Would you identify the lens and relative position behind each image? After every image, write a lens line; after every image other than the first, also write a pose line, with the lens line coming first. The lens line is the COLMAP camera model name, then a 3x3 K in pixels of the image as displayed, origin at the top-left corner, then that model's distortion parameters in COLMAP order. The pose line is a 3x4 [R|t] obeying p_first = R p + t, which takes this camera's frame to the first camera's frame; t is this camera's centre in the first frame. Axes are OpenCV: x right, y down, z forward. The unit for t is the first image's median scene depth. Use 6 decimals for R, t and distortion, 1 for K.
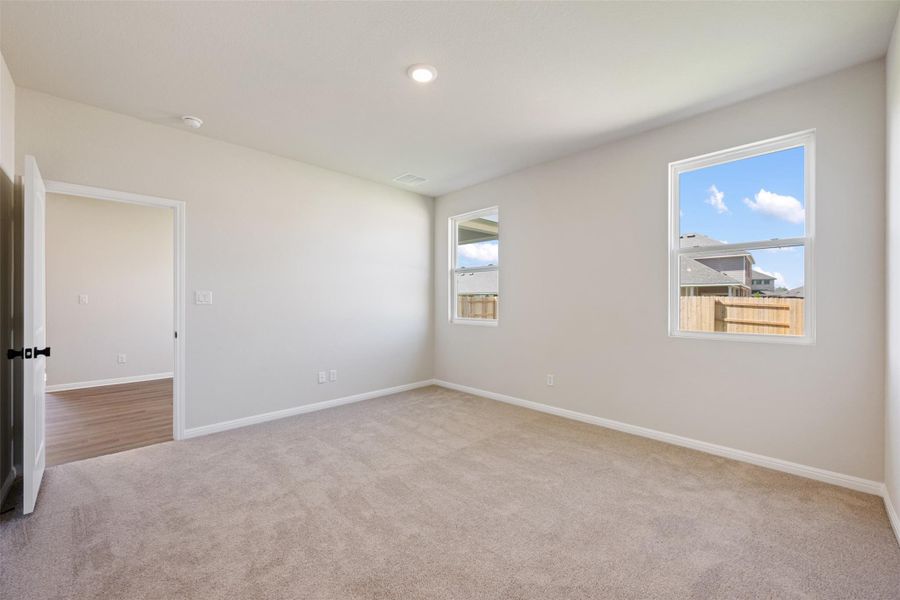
lens RADIAL K [[355.6, 0, 453.0], [0, 355.6, 301.9], [0, 0, 1]] dist [0.020720, 0.000107]
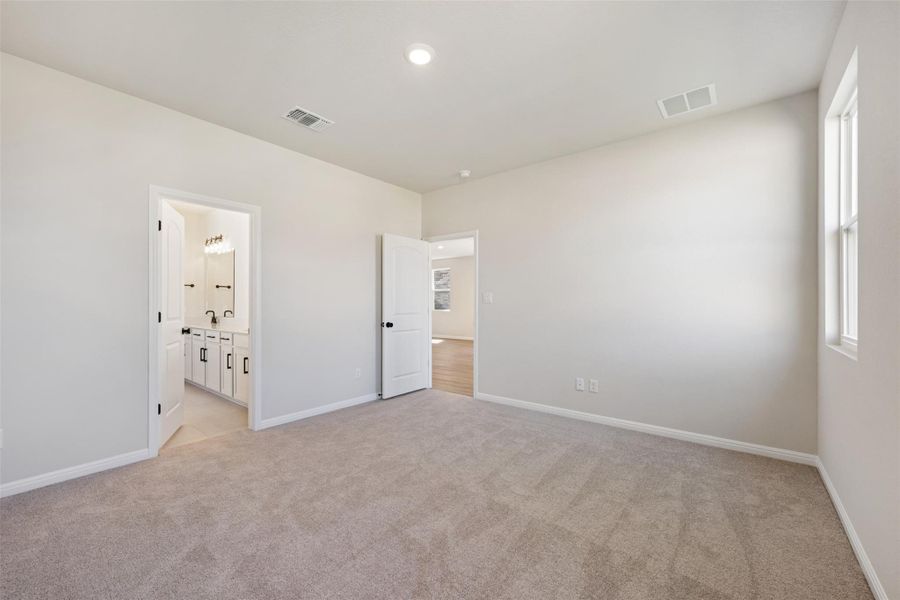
lens RADIAL K [[374.4, 0, 450.0], [0, 374.4, 300.0], [0, 0, 1]] dist [-0.001027, -0.000231]
pose [[0.101146, -0.005853, -0.994854, 0.650149], [0.002626, 0.999981, -0.005616, 0.004312], [0.994868, -0.002045, 0.101159, 0.699220]]
